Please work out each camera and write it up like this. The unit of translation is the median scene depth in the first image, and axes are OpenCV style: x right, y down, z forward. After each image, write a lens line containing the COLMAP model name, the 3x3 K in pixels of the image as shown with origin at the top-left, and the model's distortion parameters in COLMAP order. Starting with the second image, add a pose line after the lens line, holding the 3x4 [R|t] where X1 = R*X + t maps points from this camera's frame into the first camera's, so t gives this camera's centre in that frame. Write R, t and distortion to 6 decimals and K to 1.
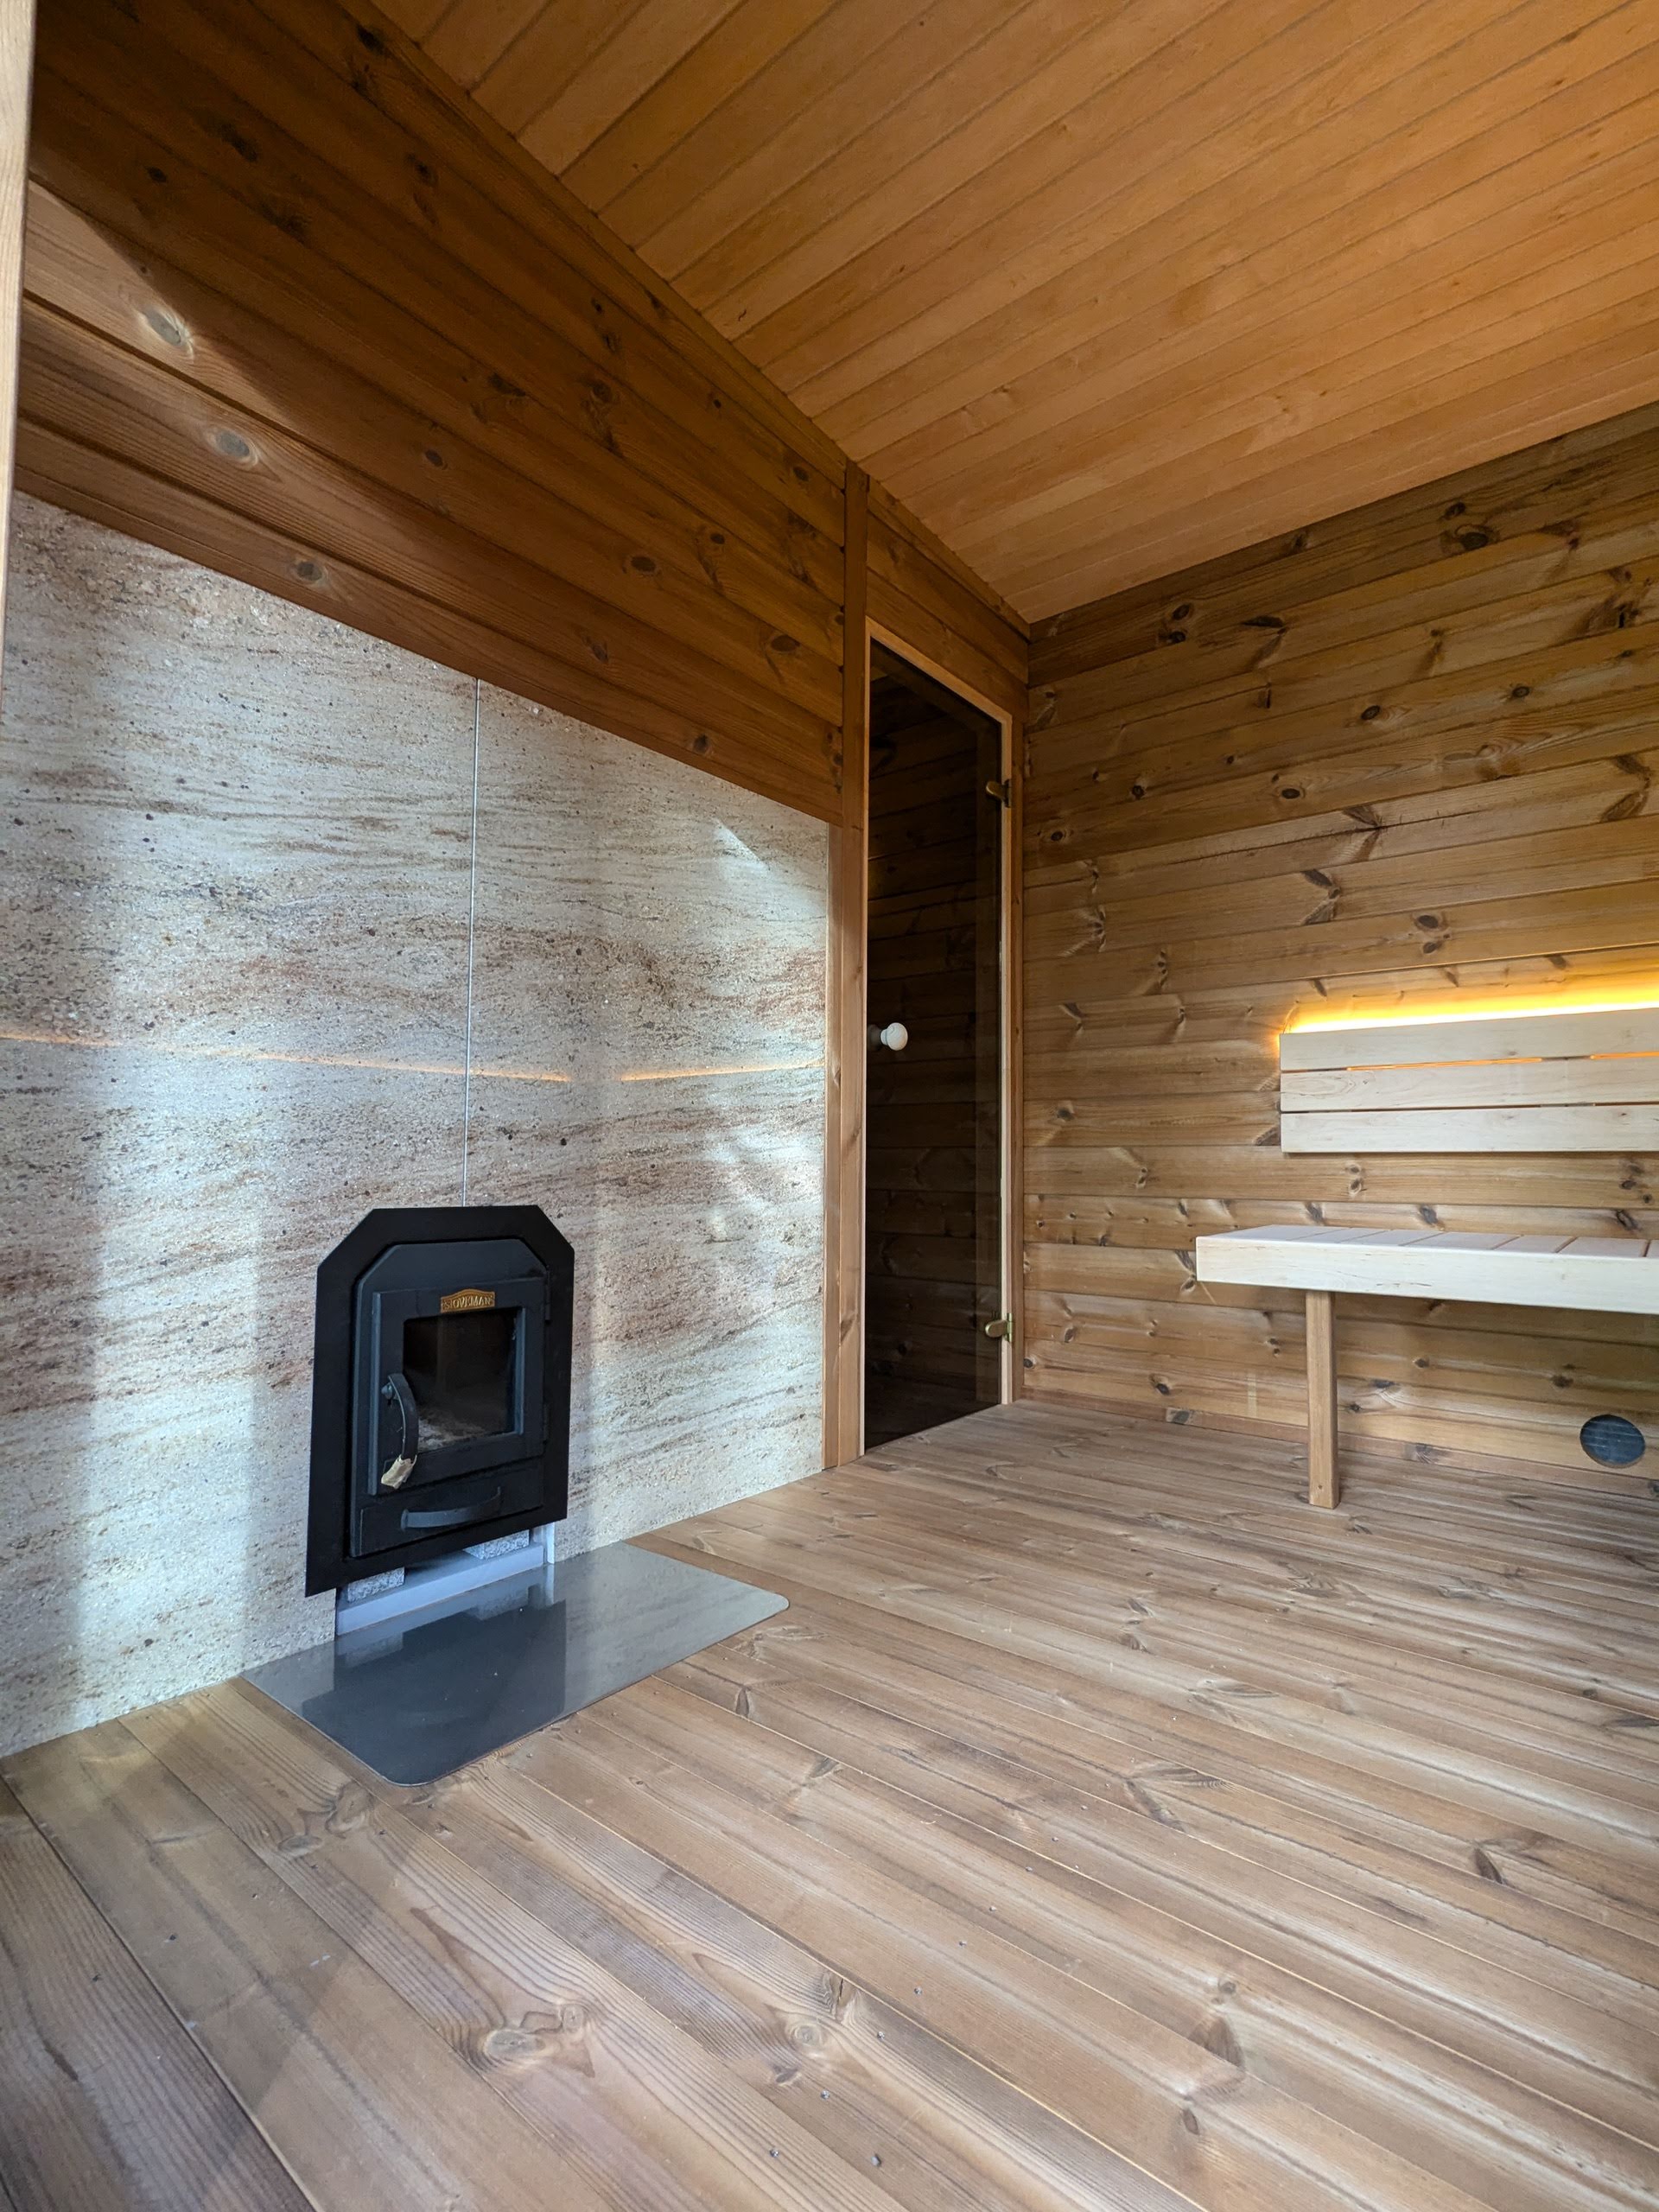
lens RADIAL K [[1048.3, 0, 829.5], [0, 1048.3, 1106.0], [0, 0, 1]] dist [-0.000361, 0.000407]
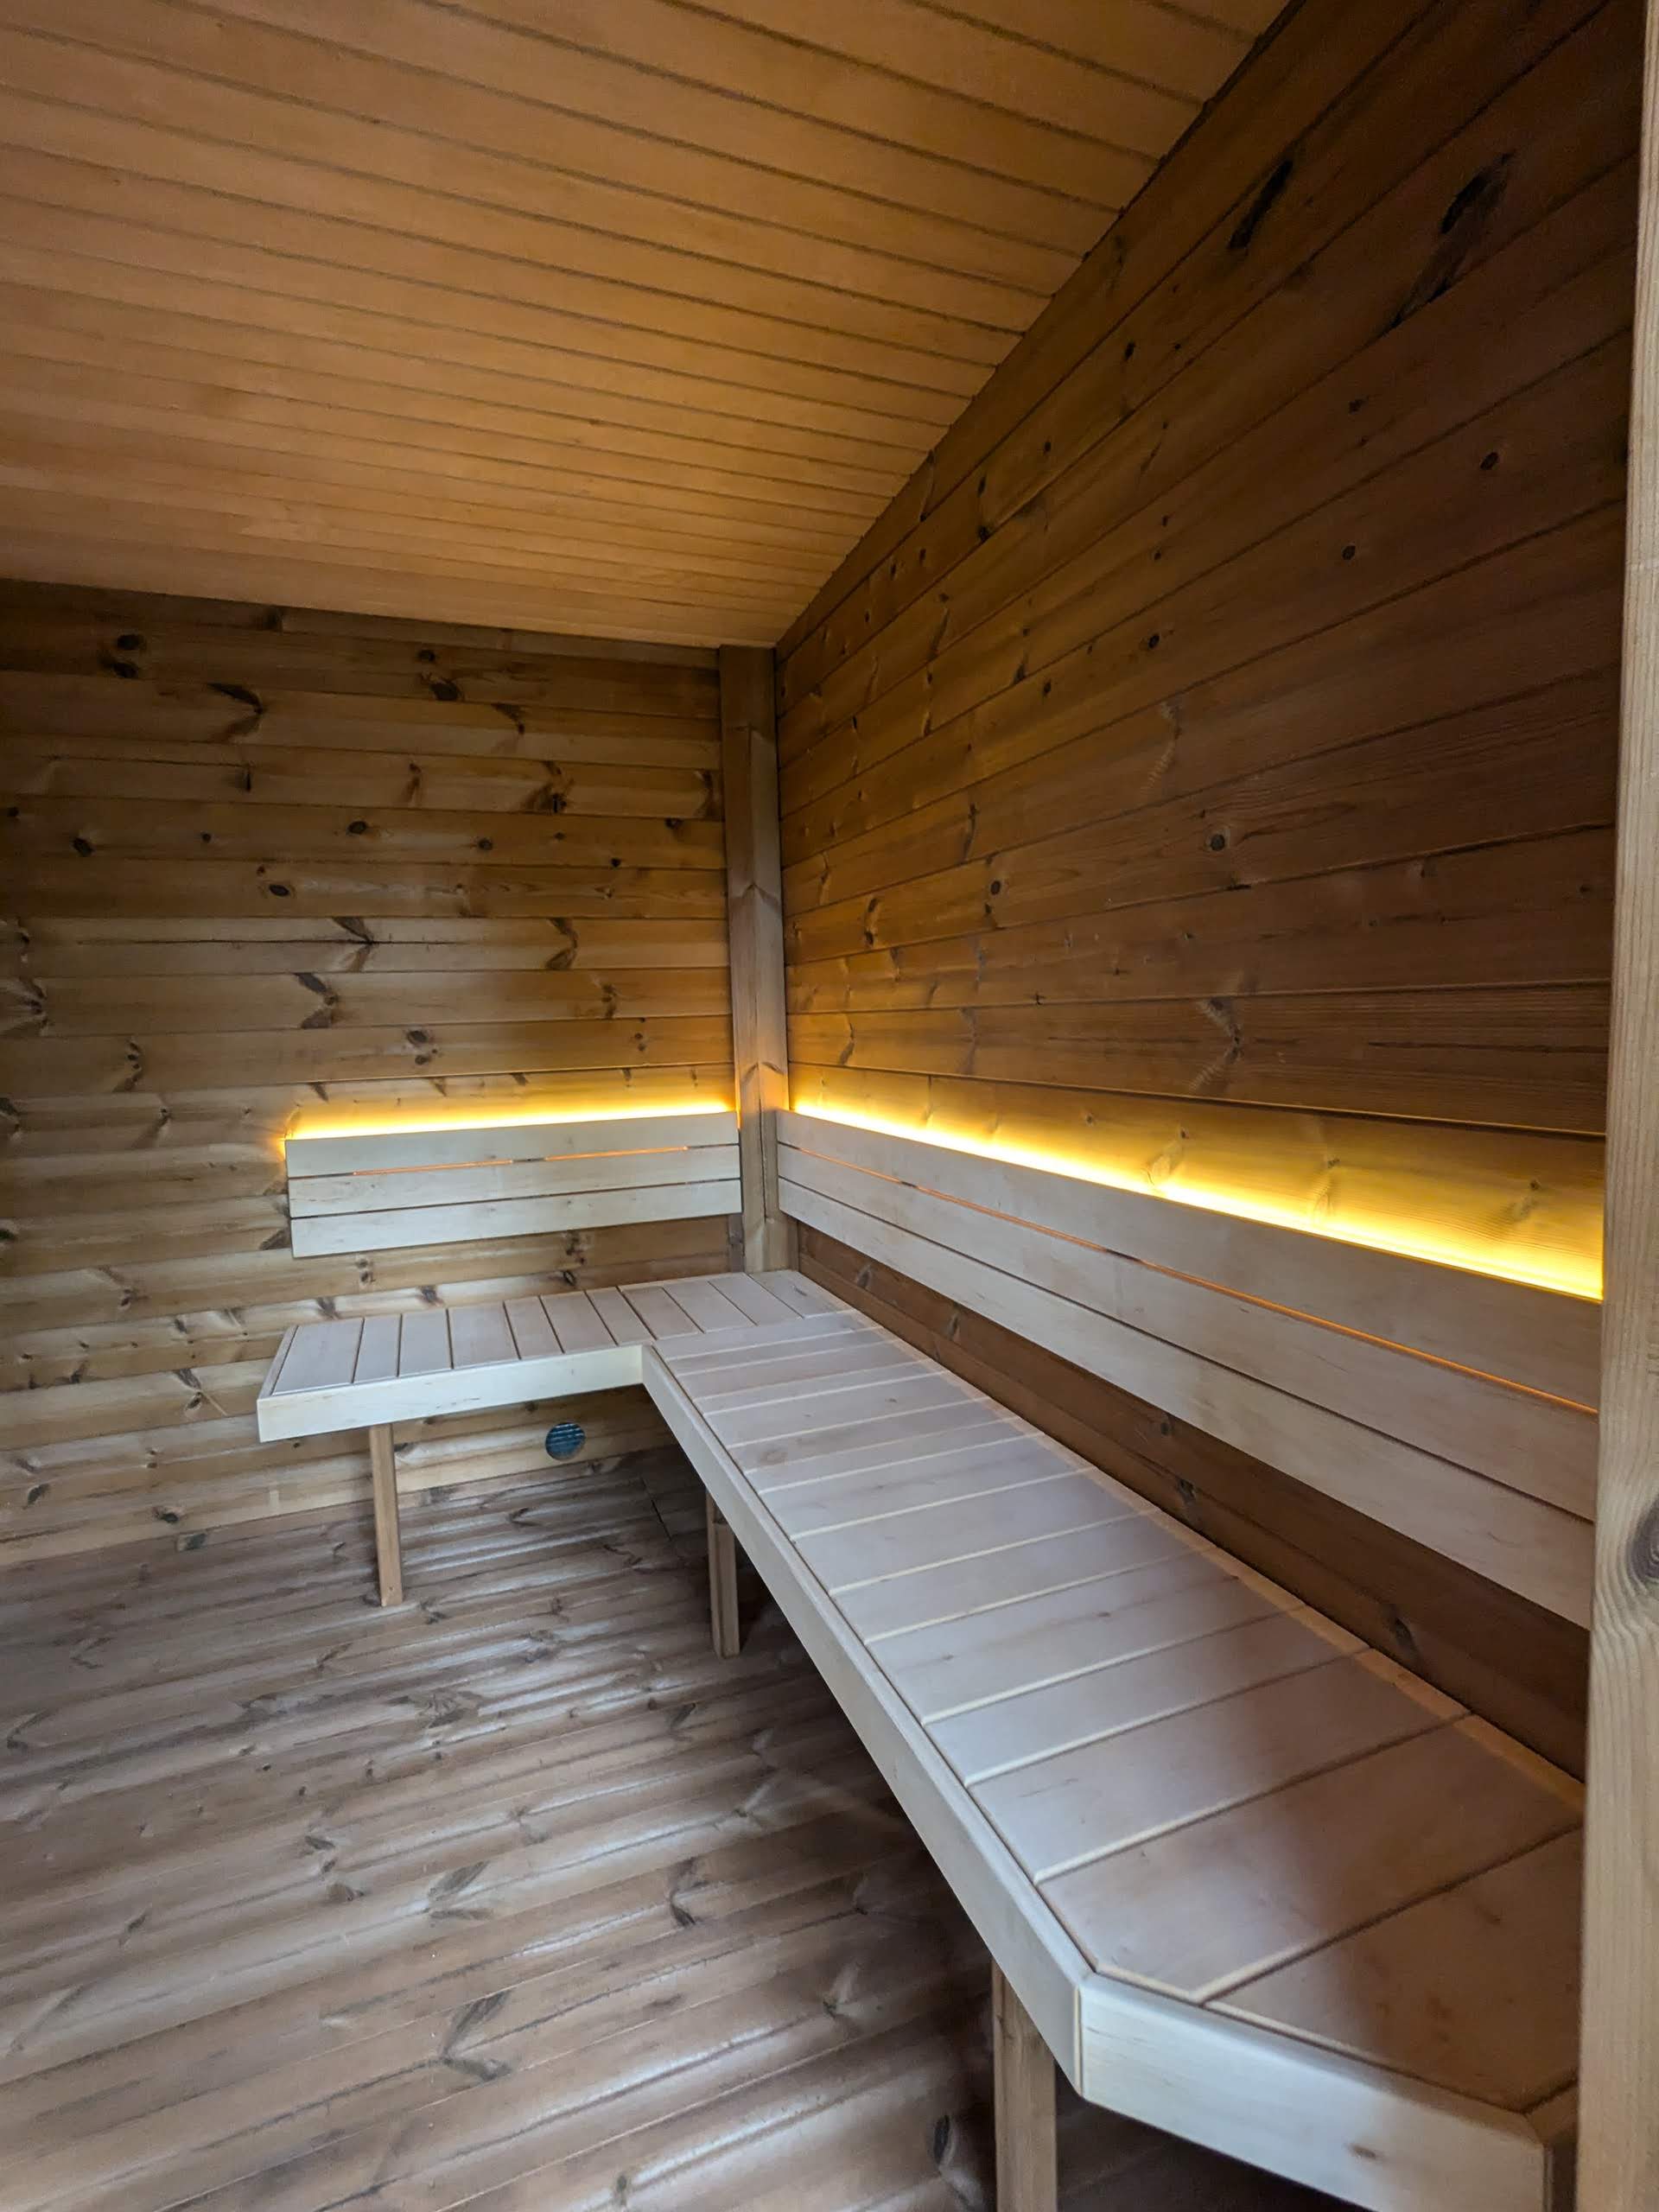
lens RADIAL K [[1041.1, 0, 829.5], [0, 1041.1, 1106.0], [0, 0, 1]] dist [-0.004226, 0.001224]
pose [[0.491673, -0.099358, 0.865093, -0.168102], [-0.016333, 0.992242, 0.123244, -0.233802], [-0.870627, -0.074725, 0.486236, 0.074344]]
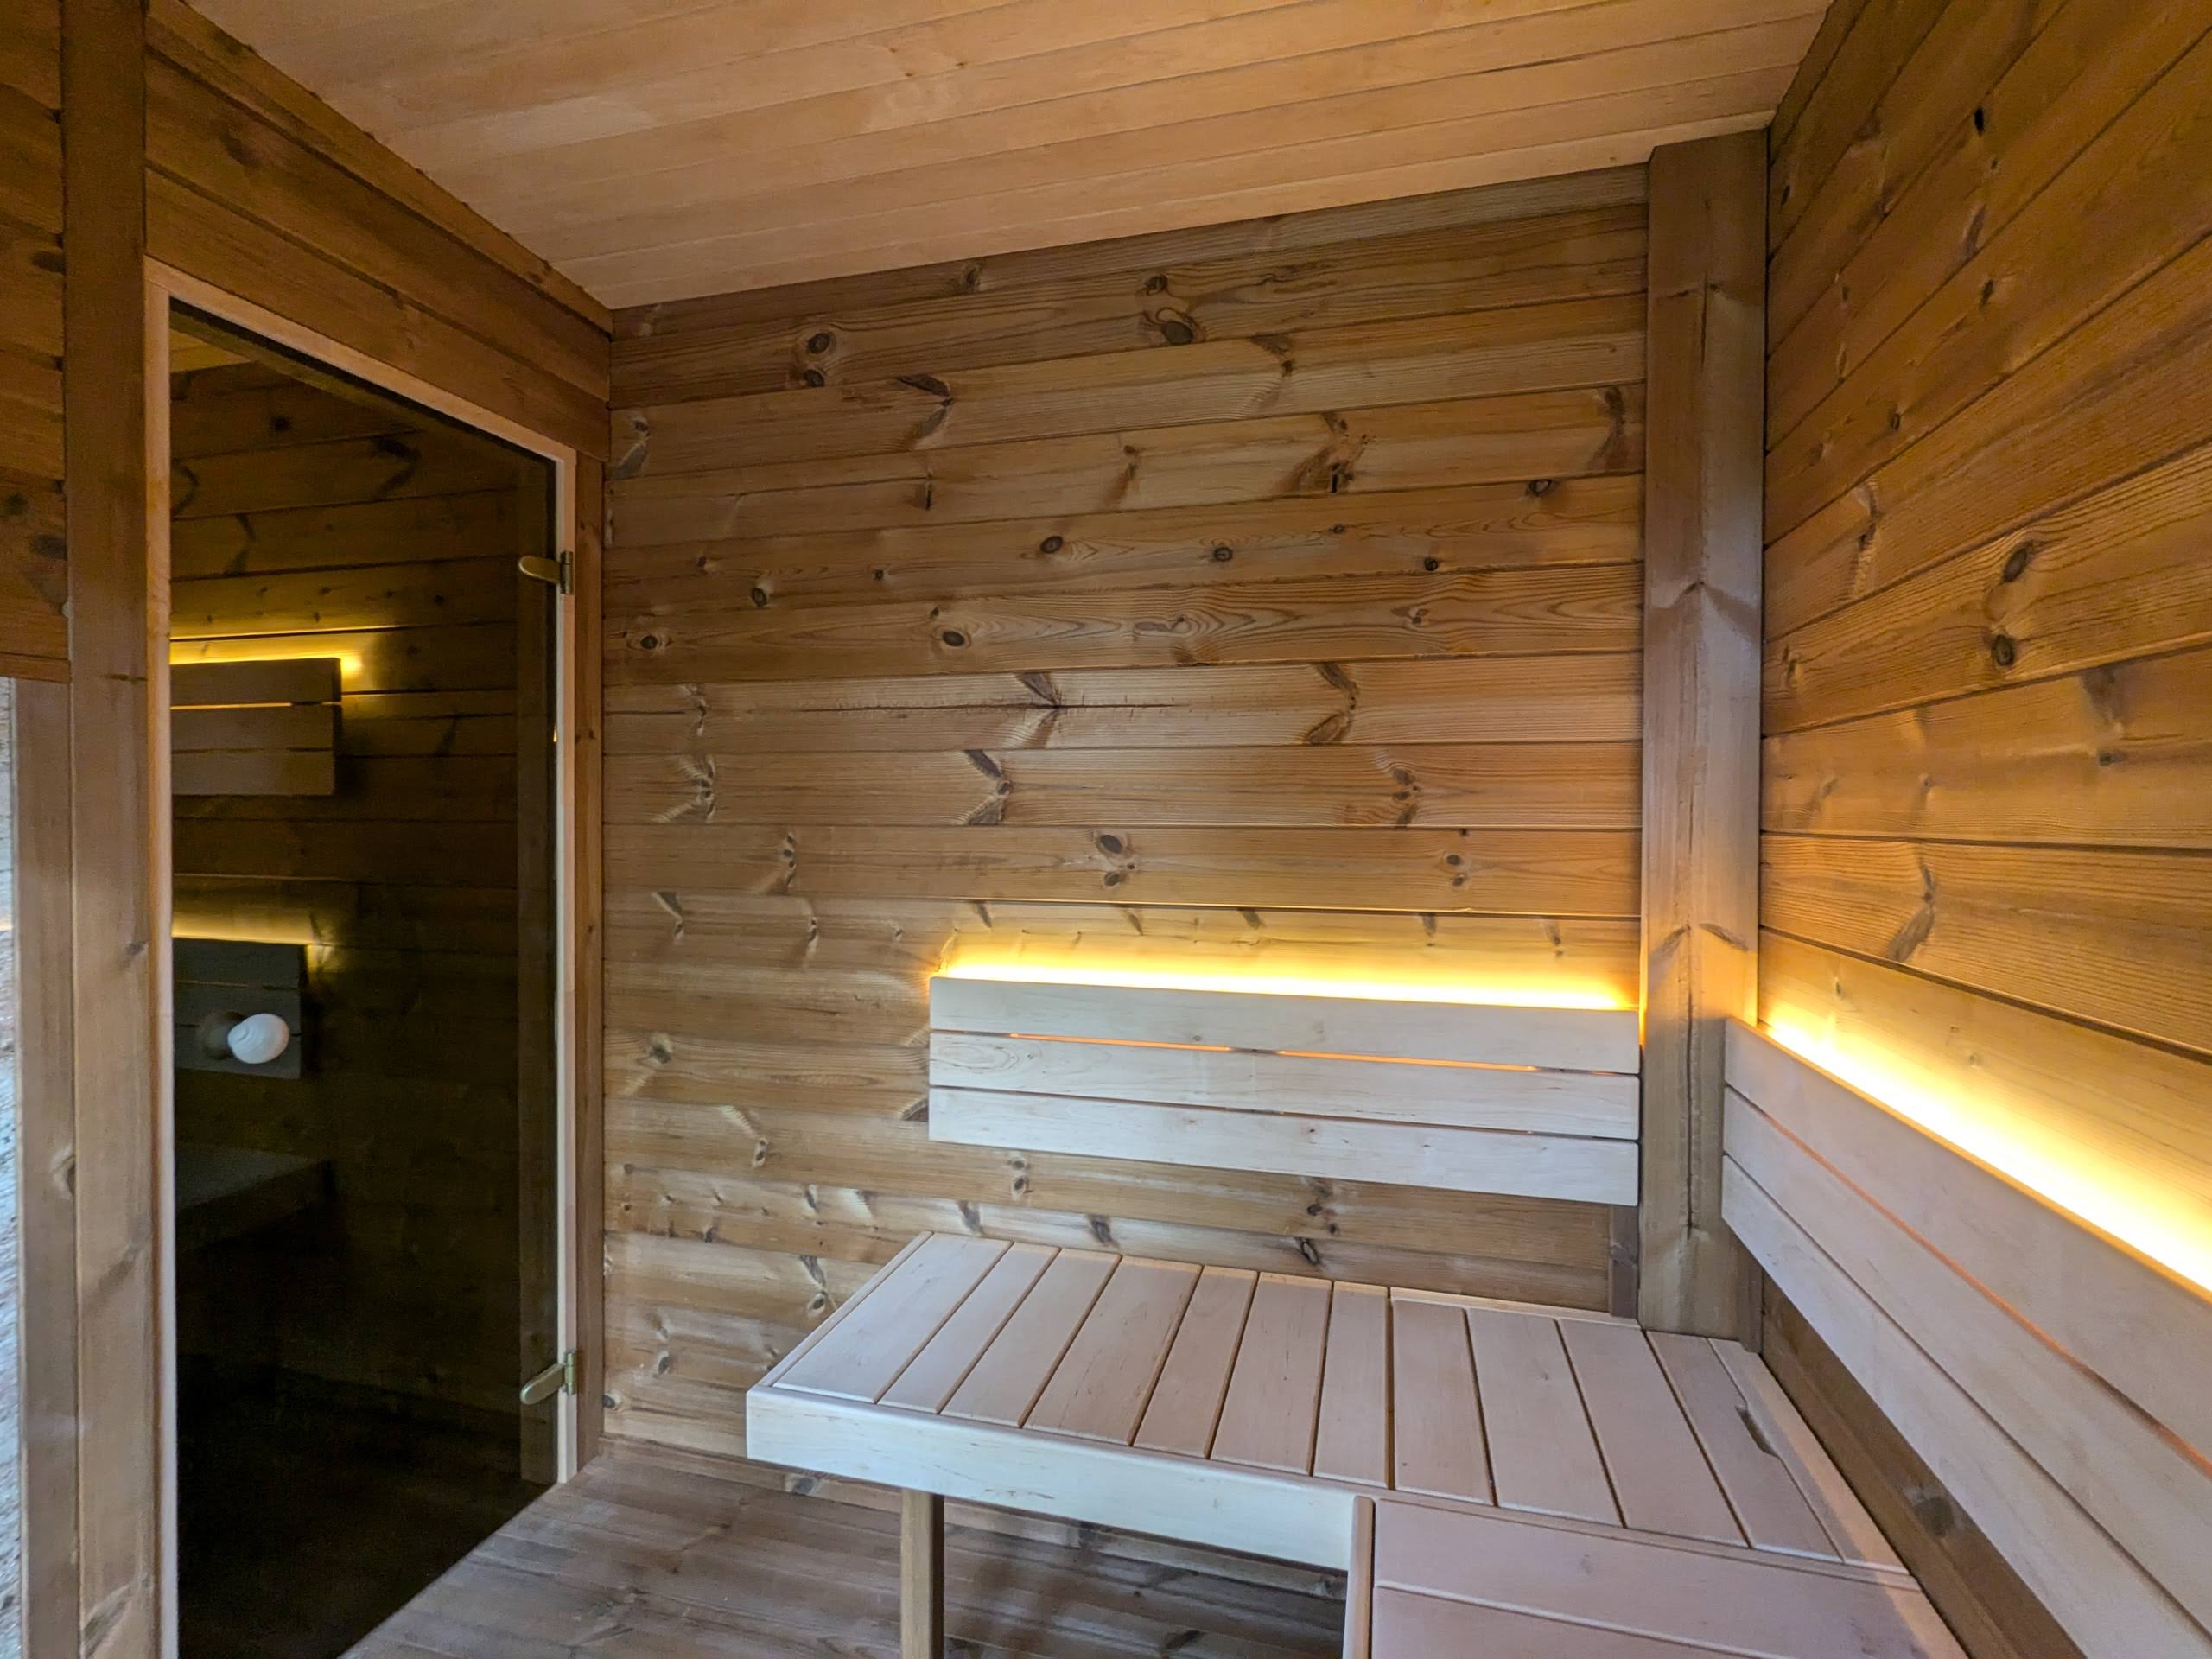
lens RADIAL K [[1041.1, 0, 1106.0], [0, 1041.1, 829.5], [0, 0, 1]] dist [-0.004226, 0.001224]
pose [[0.913043, -0.009702, 0.407748, 0.250847], [-0.021135, 0.997248, 0.071056, -0.227002], [-0.407315, -0.073495, 0.910326, 0.307617]]
